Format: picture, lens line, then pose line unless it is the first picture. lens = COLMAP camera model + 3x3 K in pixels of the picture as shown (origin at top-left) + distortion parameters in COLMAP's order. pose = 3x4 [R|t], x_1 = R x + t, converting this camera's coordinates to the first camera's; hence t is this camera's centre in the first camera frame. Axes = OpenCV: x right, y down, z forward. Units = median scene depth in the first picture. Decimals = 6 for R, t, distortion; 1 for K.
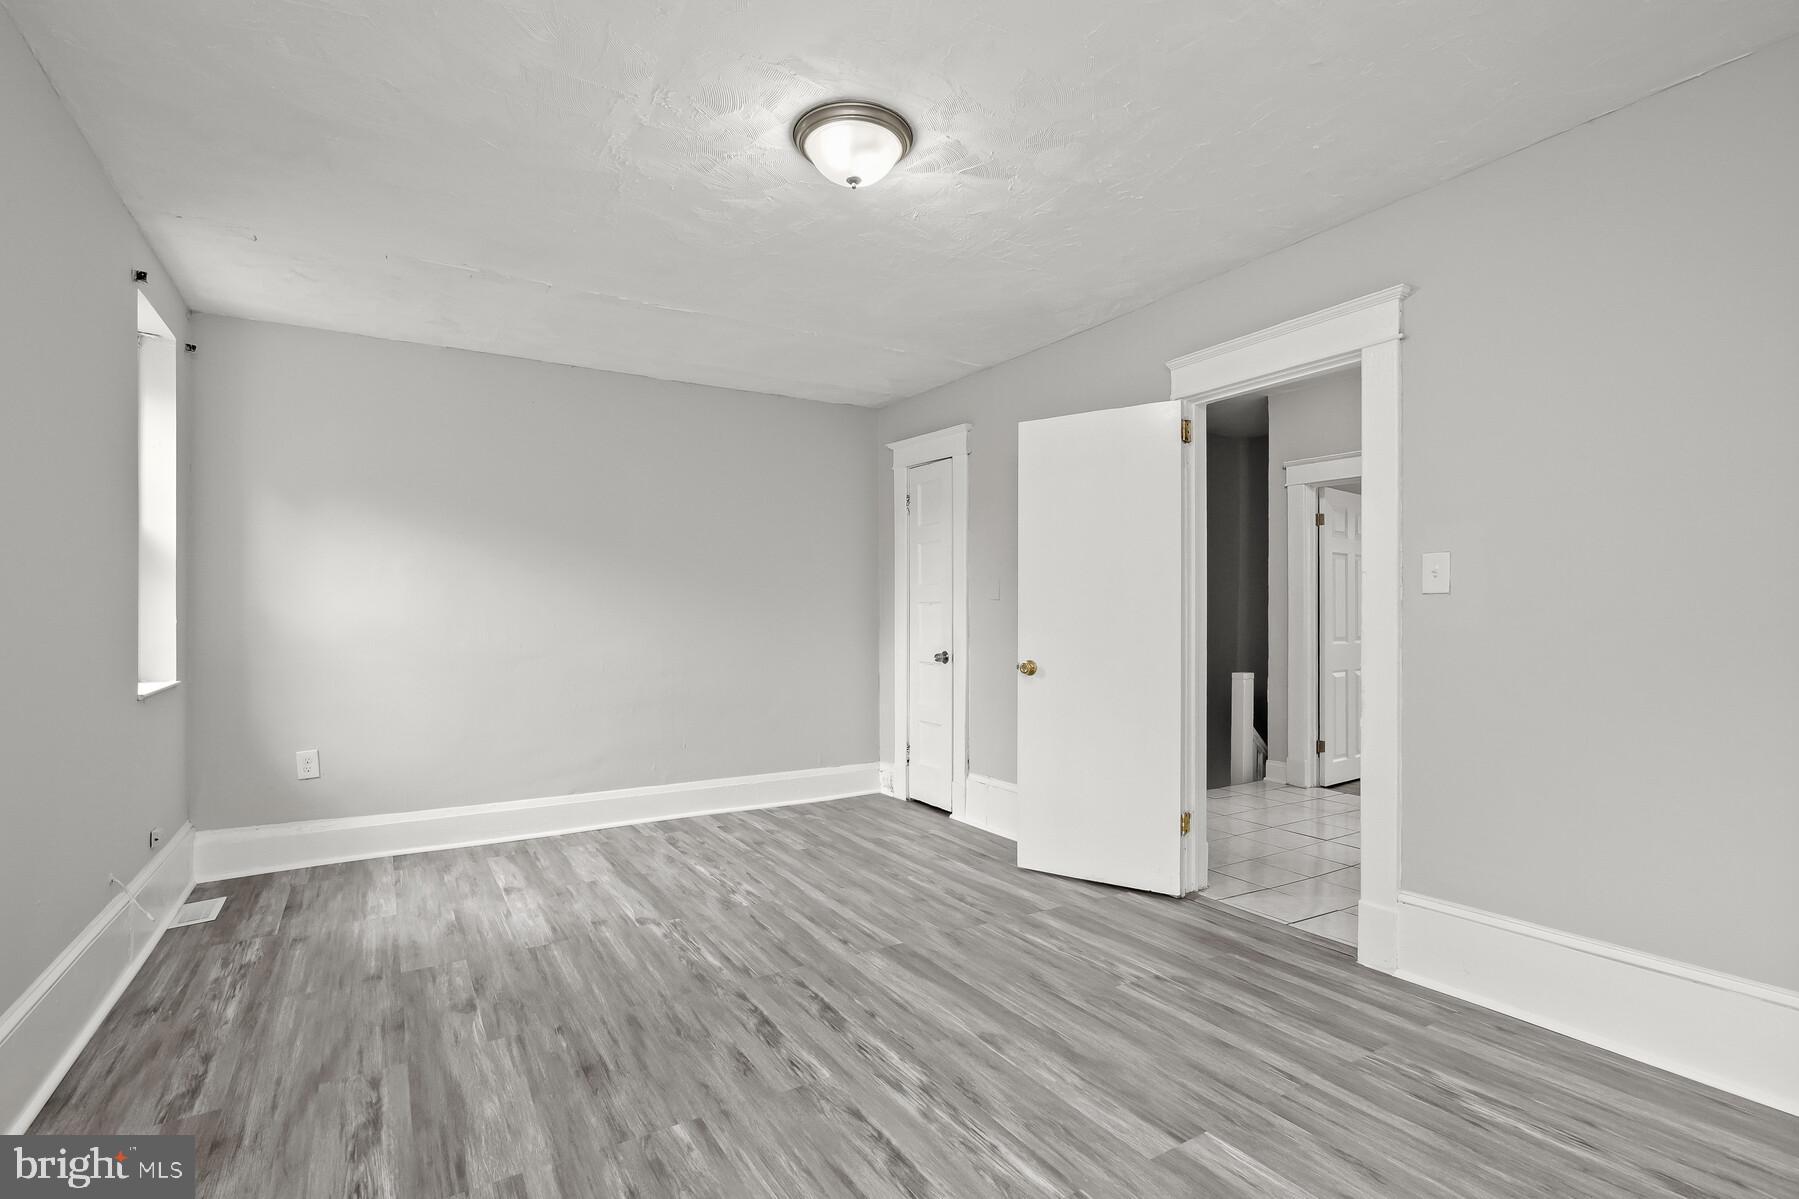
lens RADIAL K [[828.7, 0, 894.0], [0, 828.7, 613.4], [0, 0, 1]] dist [-0.007391, 0.000374]
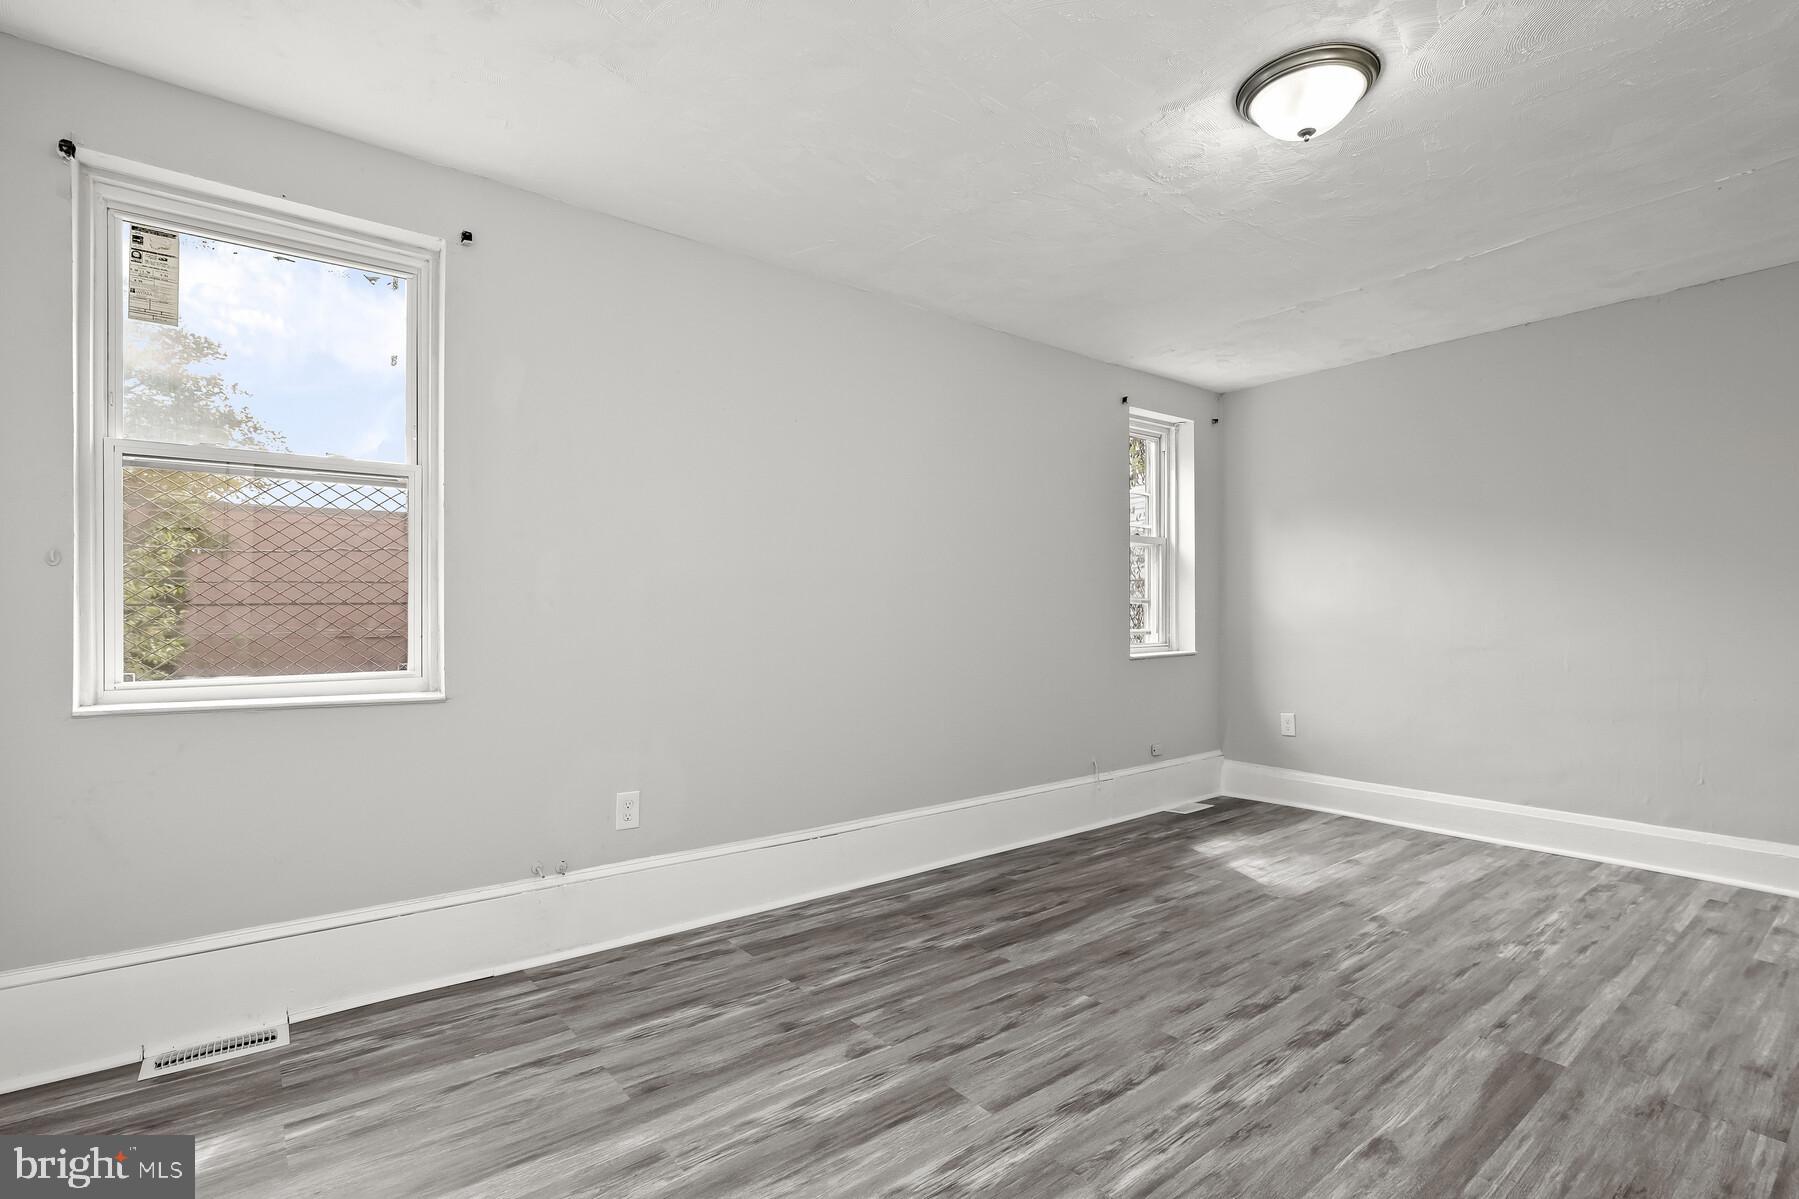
lens RADIAL K [[835.1, 0, 903.9], [0, 835.1, 595.6], [0, 0, 1]] dist [-0.002346, 0.000616]
pose [[0.116734, -0.019143, -0.992979, 0.779217], [0.011185, 0.999776, -0.017959, 0.003316], [0.993100, -0.009010, 0.116922, 0.425264]]
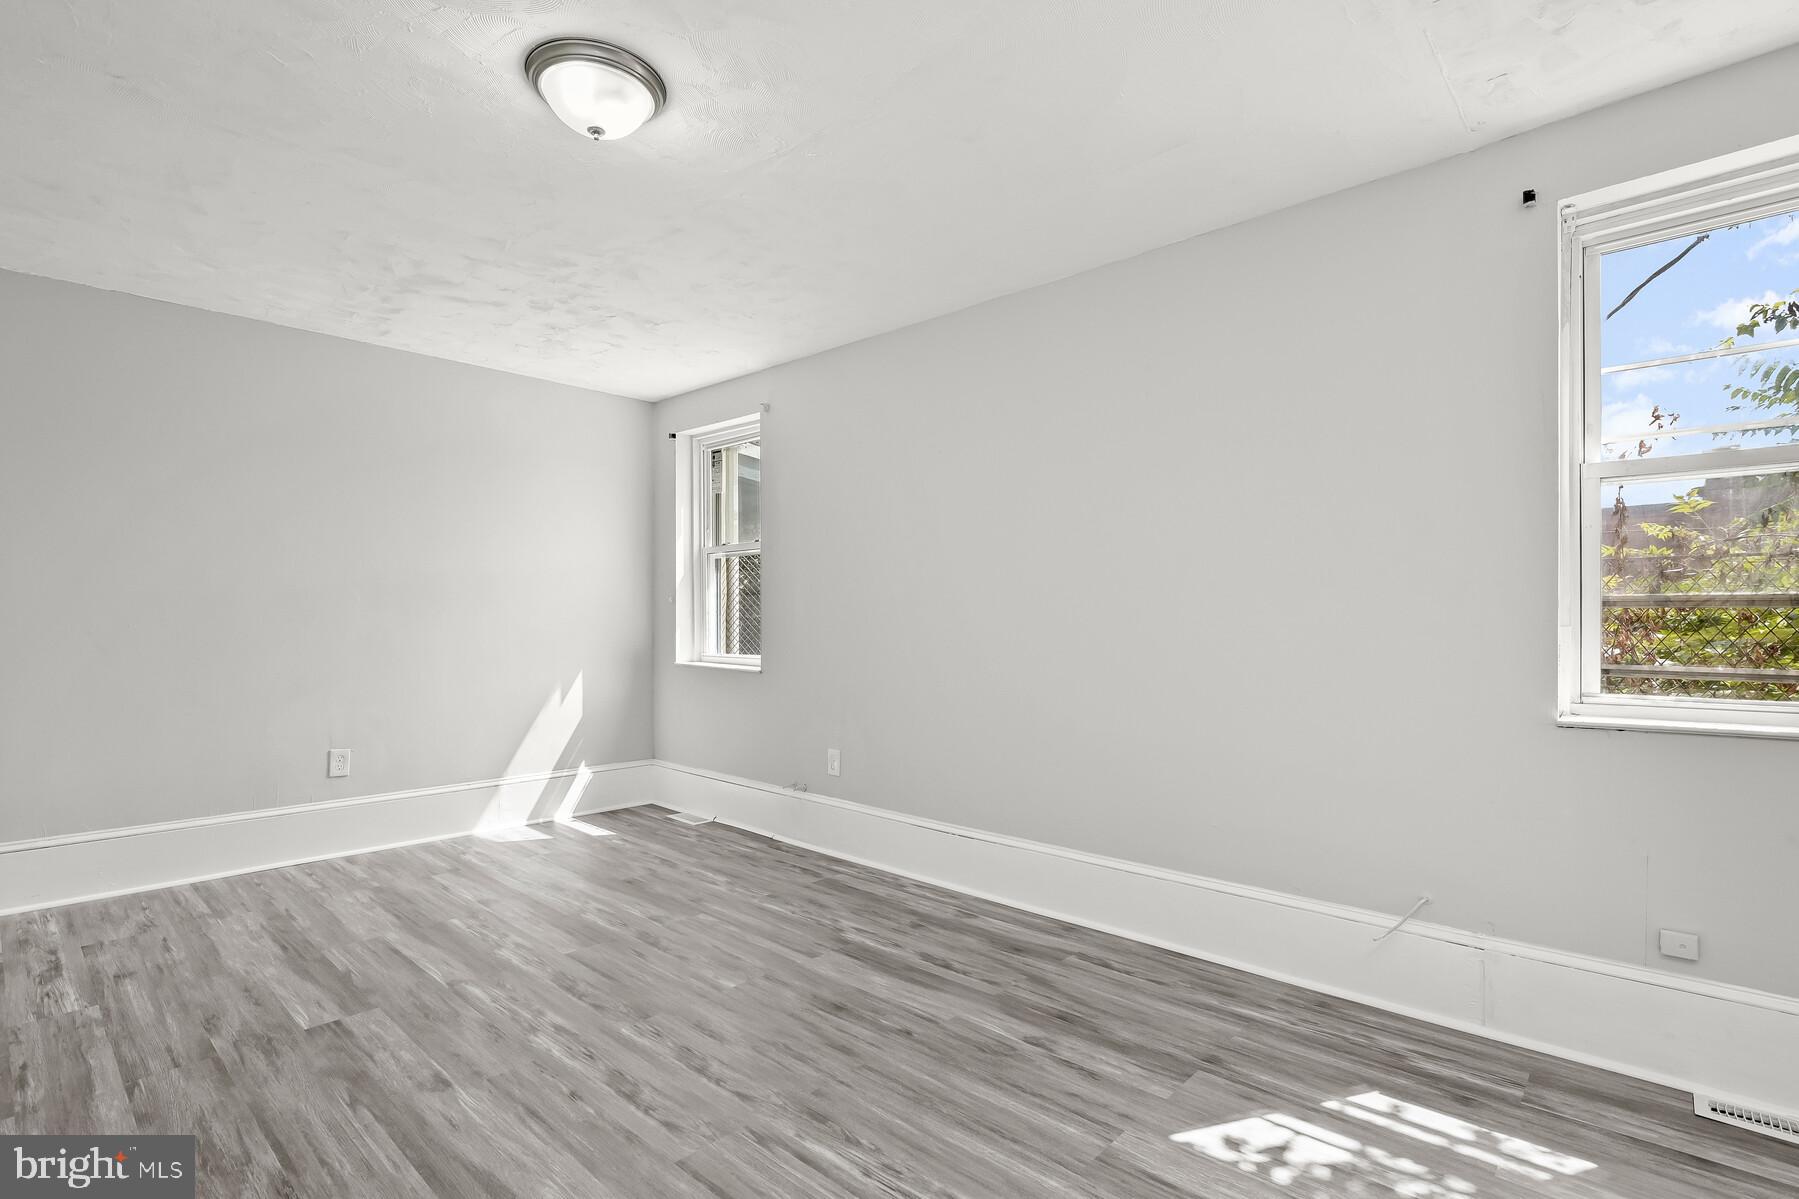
lens RADIAL K [[849.9, 0, 896.4], [0, 849.9, 624.5], [0, 0, 1]] dist [-0.002067, 0.000180]
pose [[-0.963229, 0.000683, -0.268680, -0.107727], [0.002589, 0.999974, -0.006739, 0.014224], [0.268668, -0.007187, -0.963206, 1.861309]]
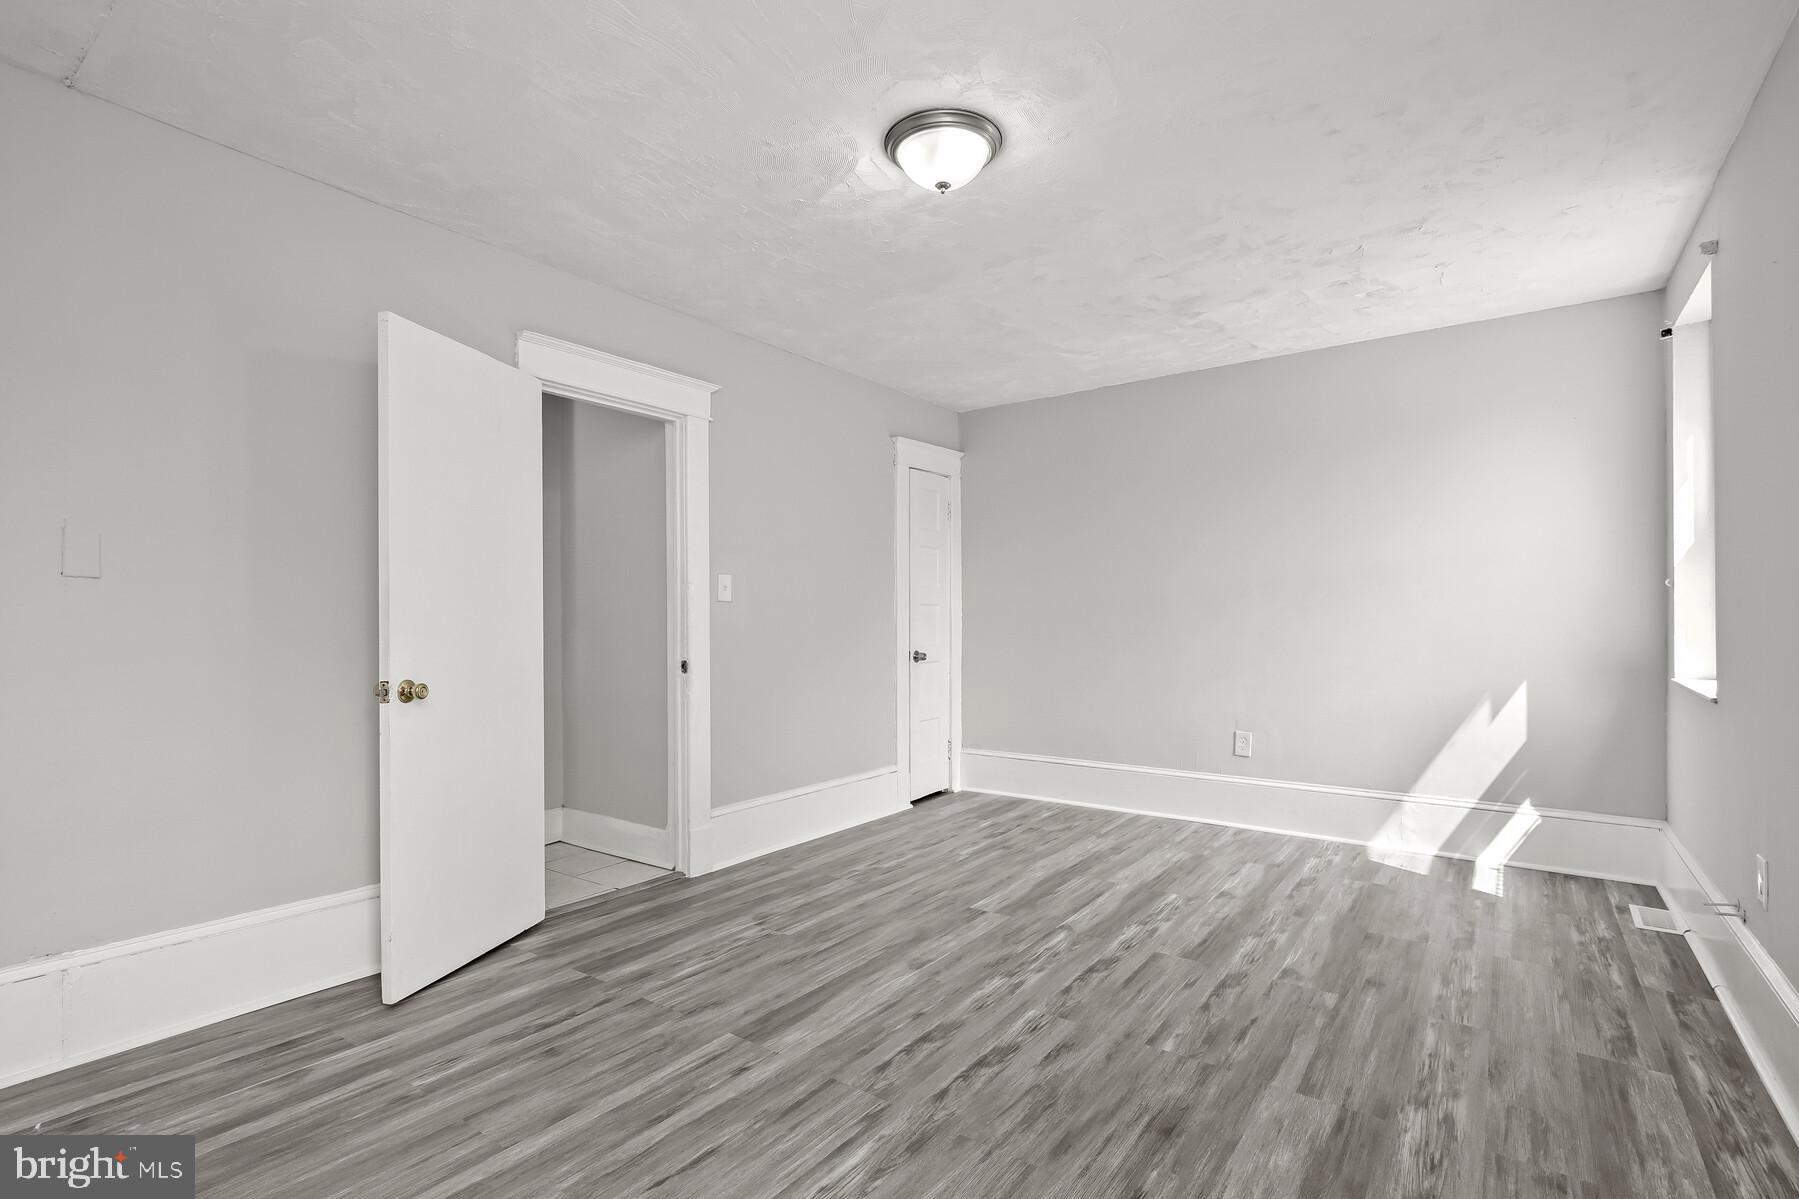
lens RADIAL K [[849.9, 0, 896.4], [0, 849.9, 624.5], [0, 0, 1]] dist [-0.002067, 0.000180]
pose [[-0.377196, -0.005148, 0.926119, -0.932591], [-0.008024, 0.999965, 0.002290, 0.011762], [-0.926099, -0.006567, -0.377225, 1.370987]]
